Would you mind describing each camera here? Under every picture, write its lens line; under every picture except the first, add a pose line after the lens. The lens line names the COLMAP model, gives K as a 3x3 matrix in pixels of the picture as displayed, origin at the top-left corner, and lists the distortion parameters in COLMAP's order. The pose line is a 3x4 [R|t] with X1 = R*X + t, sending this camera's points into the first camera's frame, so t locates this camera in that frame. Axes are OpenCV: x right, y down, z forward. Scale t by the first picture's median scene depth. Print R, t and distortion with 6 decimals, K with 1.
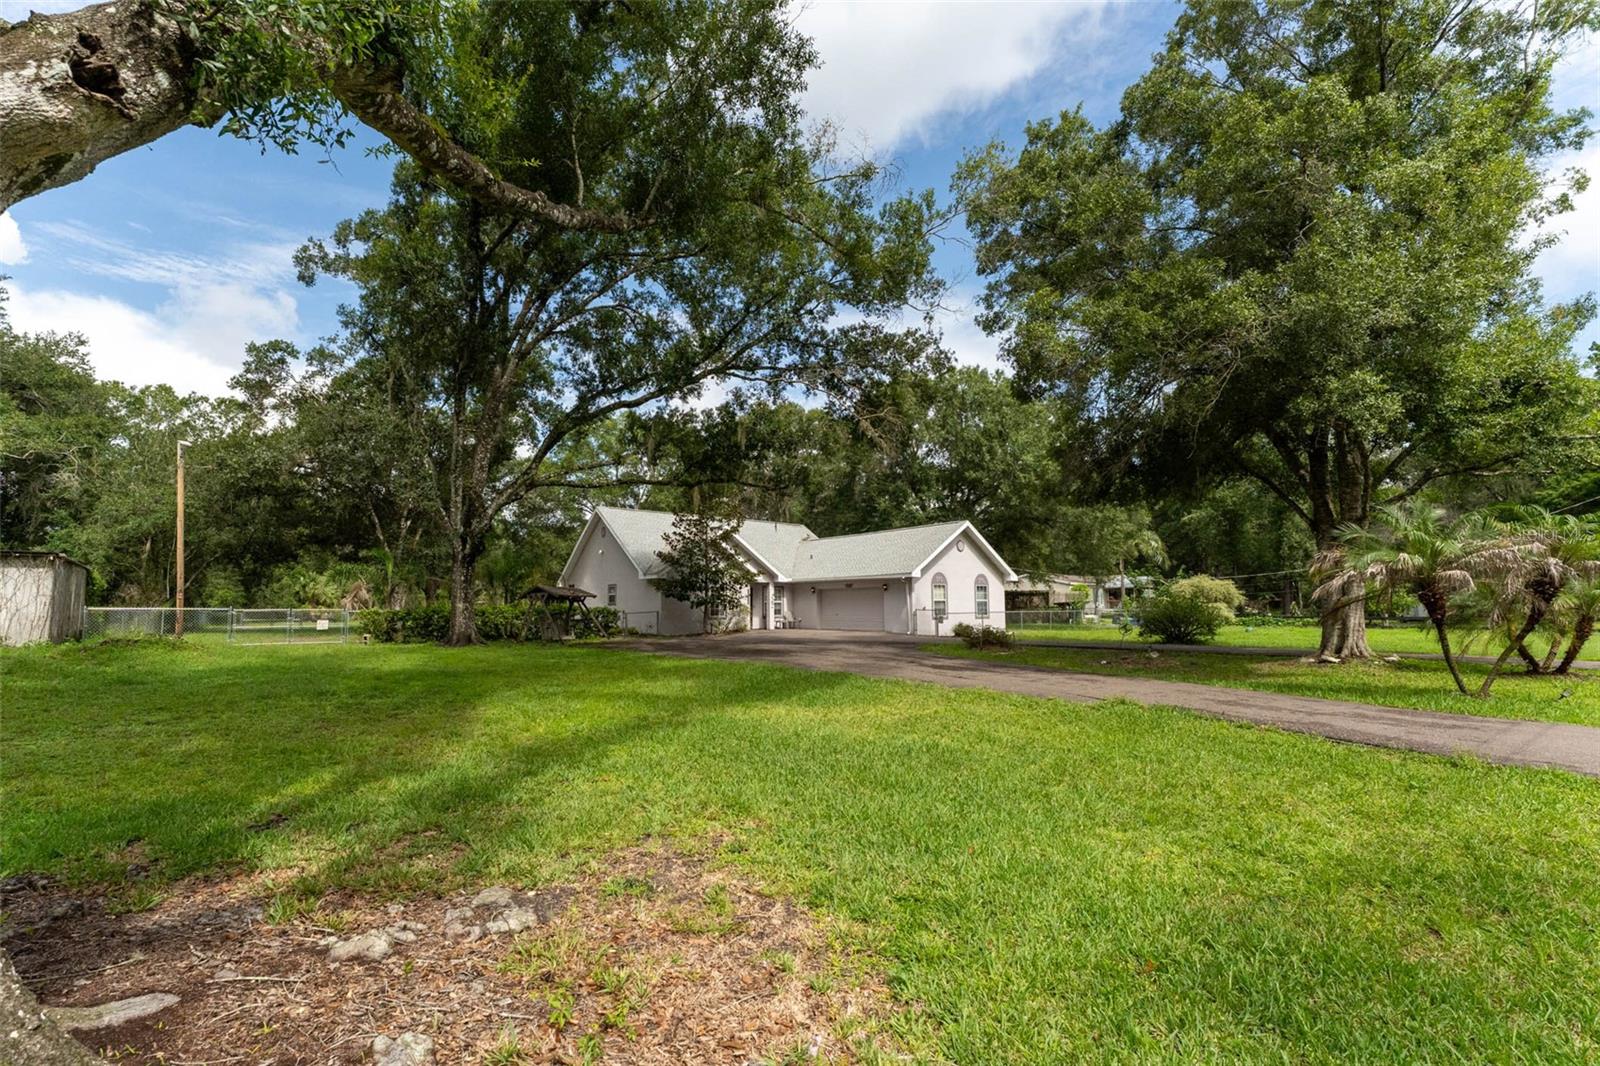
lens RADIAL K [[649.0, 0, 779.4], [0, 649.0, 532.6], [0, 0, 1]] dist [-0.001179, -0.000025]
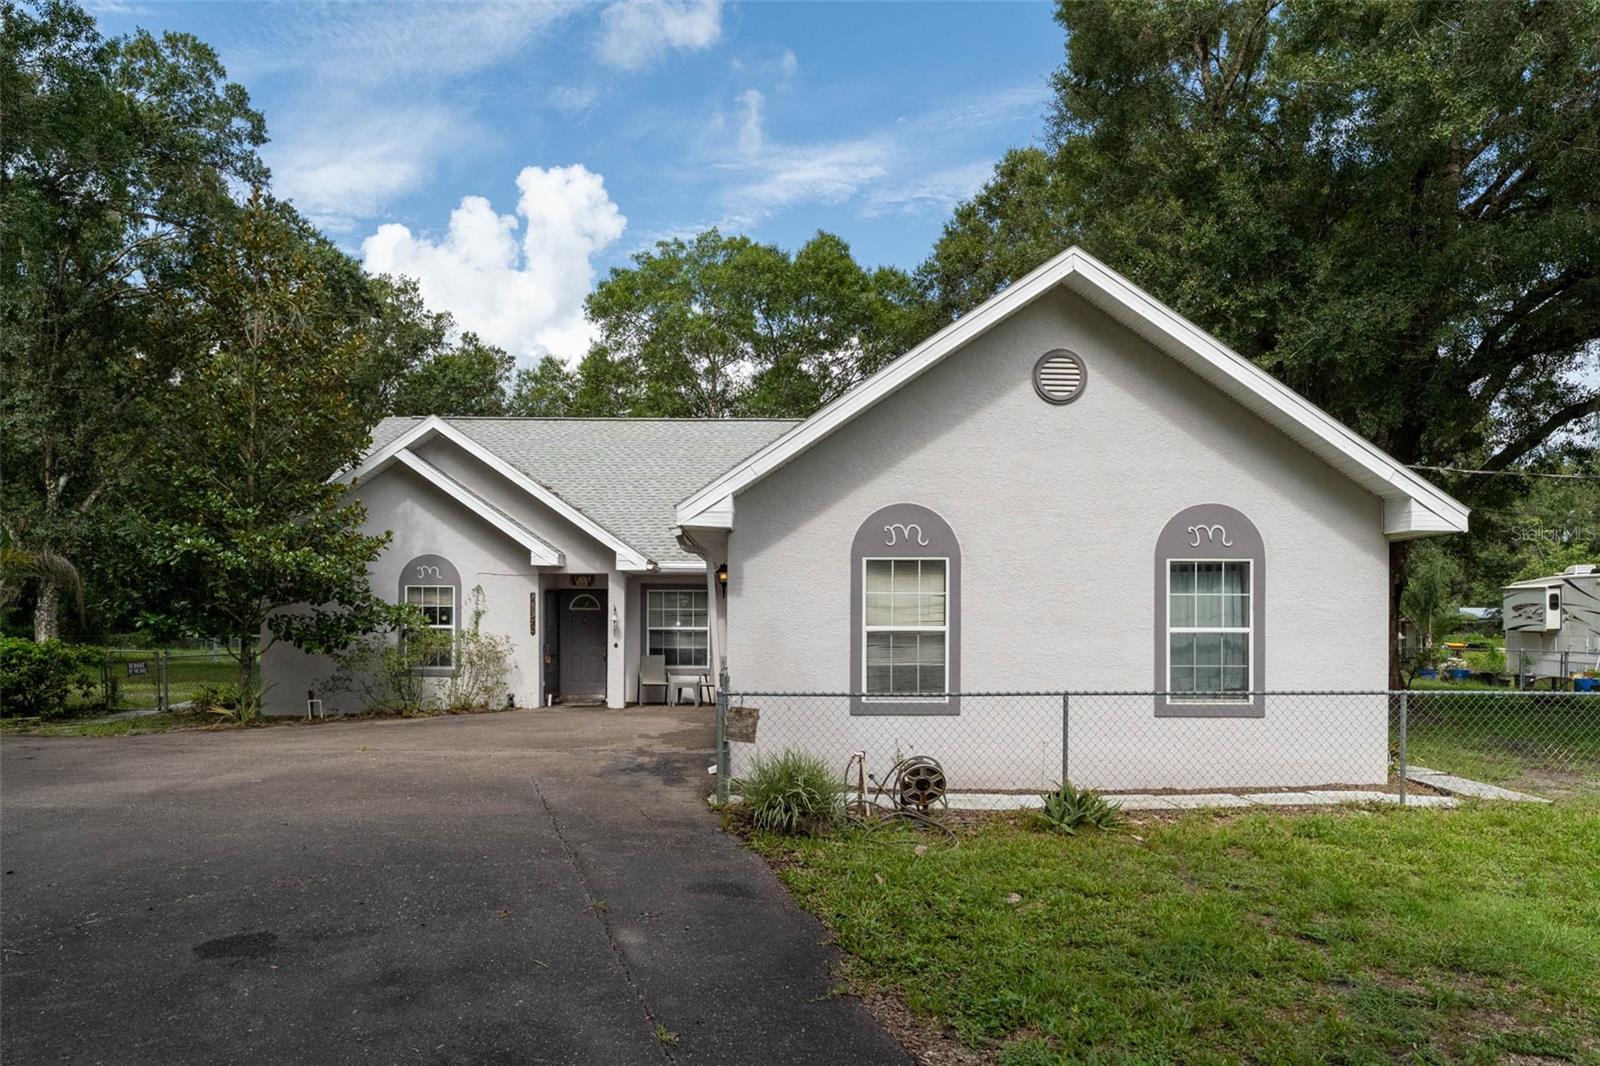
lens RADIAL K [[975.3, 0, 780.1], [0, 975.3, 626.3], [0, 0, 1]] dist [-0.001408, 0.000077]
pose [[0.804464, 0.005699, -0.593974, 0.400555], [0.061536, 0.993774, 0.092877, 0.067310], [0.590805, -0.111267, 0.799105, 0.685638]]
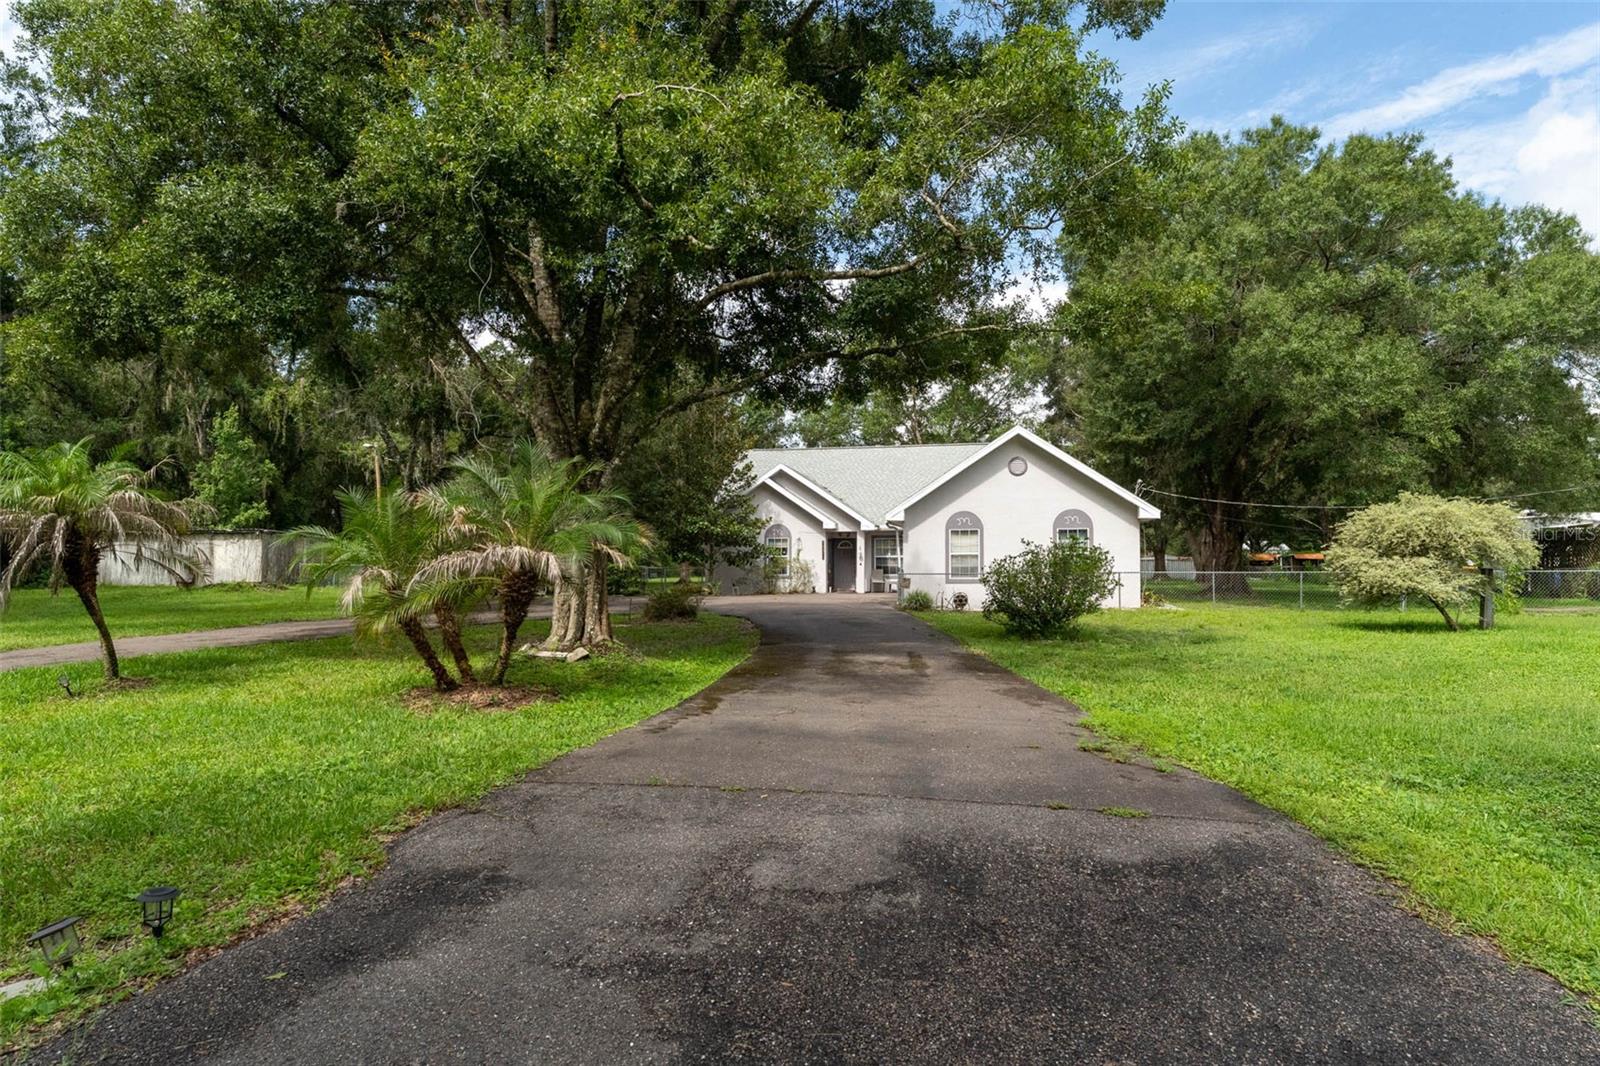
lens RADIAL K [[903.5, 0, 800.0], [0, 903.5, 533.0], [0, 0, 1]] dist [0.002357, 0.000225]
pose [[0.662026, -0.023323, -0.749118, 0.796455], [0.086239, 0.995247, 0.045227, 0.027100], [0.744503, -0.094545, 0.660891, 0.269332]]
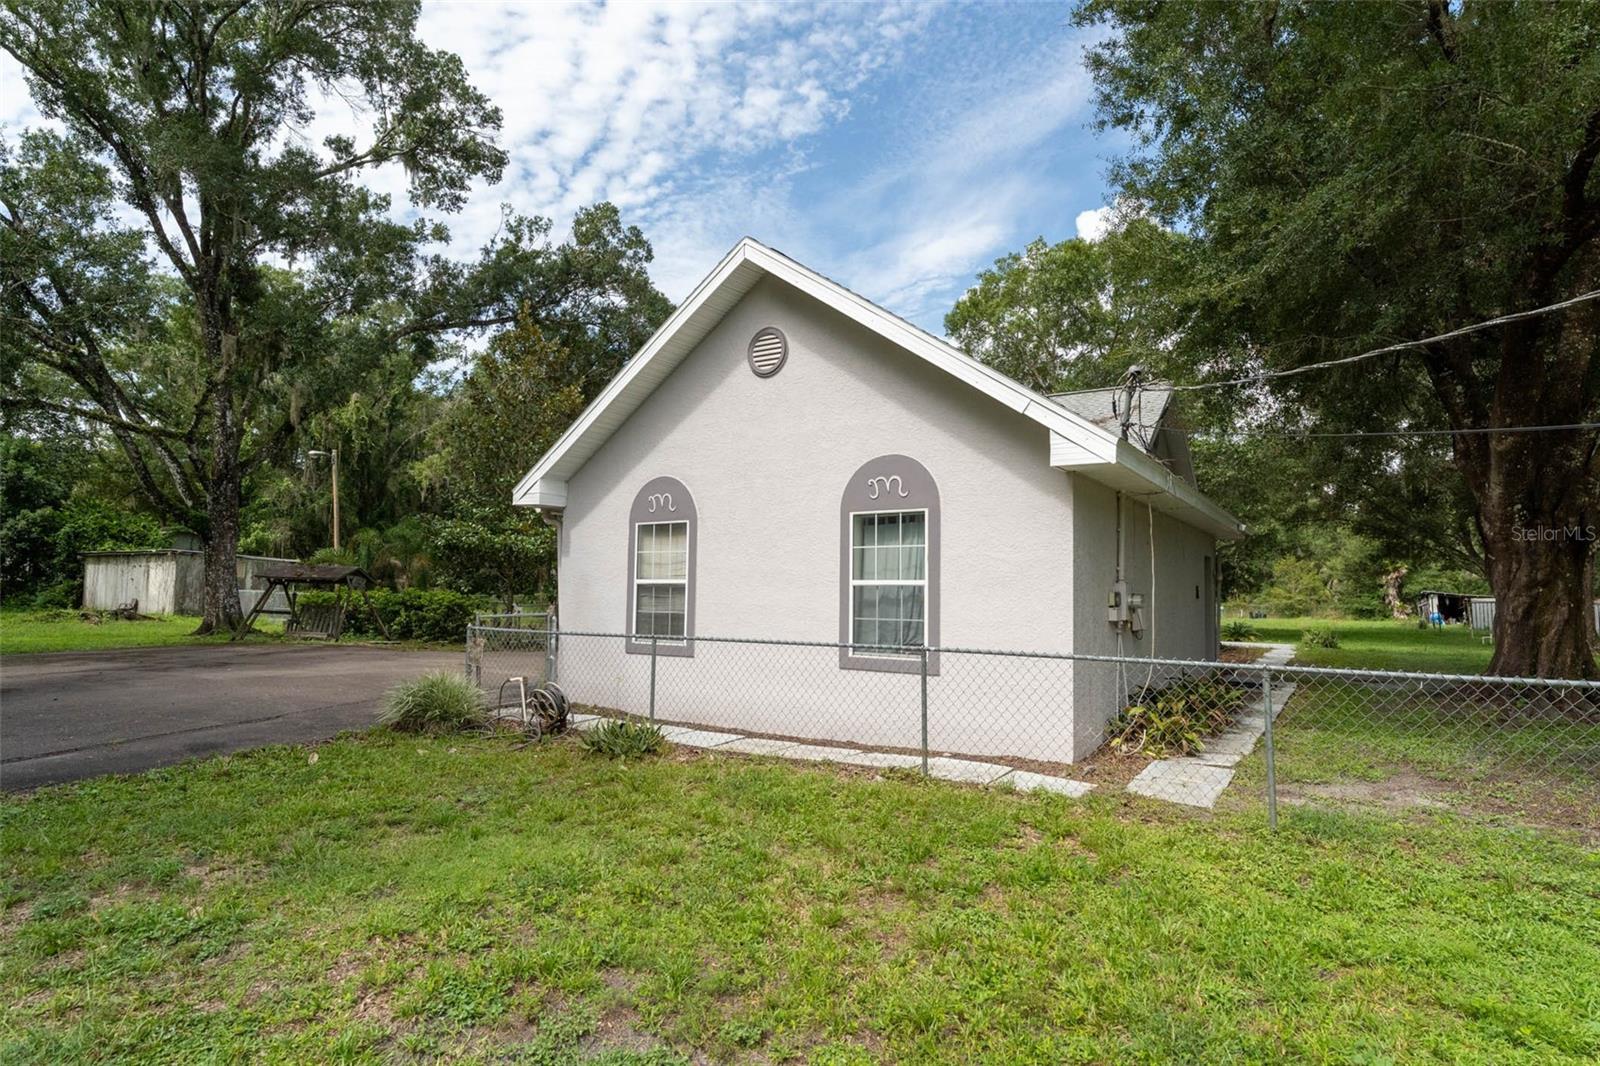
lens RADIAL K [[841.3, 0, 800.0], [0, 841.3, 552.1], [0, 0, 1]] dist [0.001227, 0.000481]
pose [[0.323041, -0.041370, -0.945480, 0.575304], [0.091656, 0.995715, -0.012252, 0.098519], [0.941936, -0.082701, 0.325449, 0.915598]]
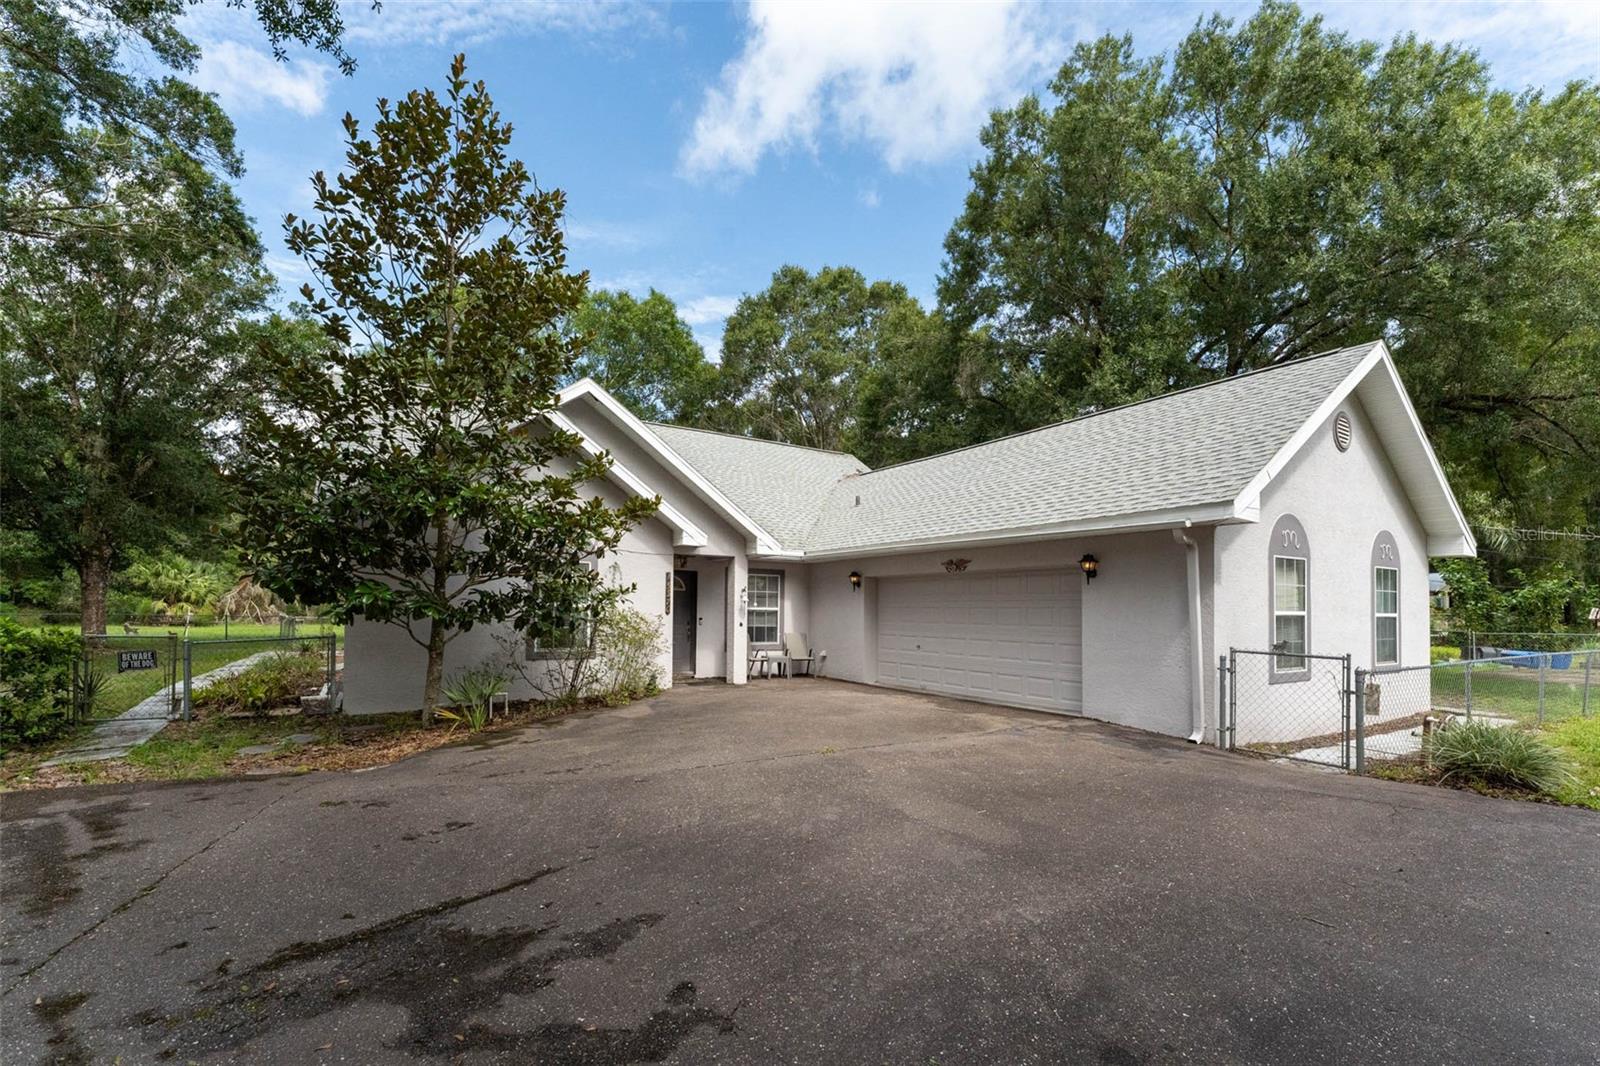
lens RADIAL K [[682.4, 0, 793.0], [0, 682.4, 591.6], [0, 0, 1]] dist [-0.002021, -0.000199]
pose [[0.995666, 0.012917, -0.092095, 0.058061], [-0.004865, 0.996186, 0.087124, 0.068000], [0.092869, -0.086298, 0.991931, 0.667570]]
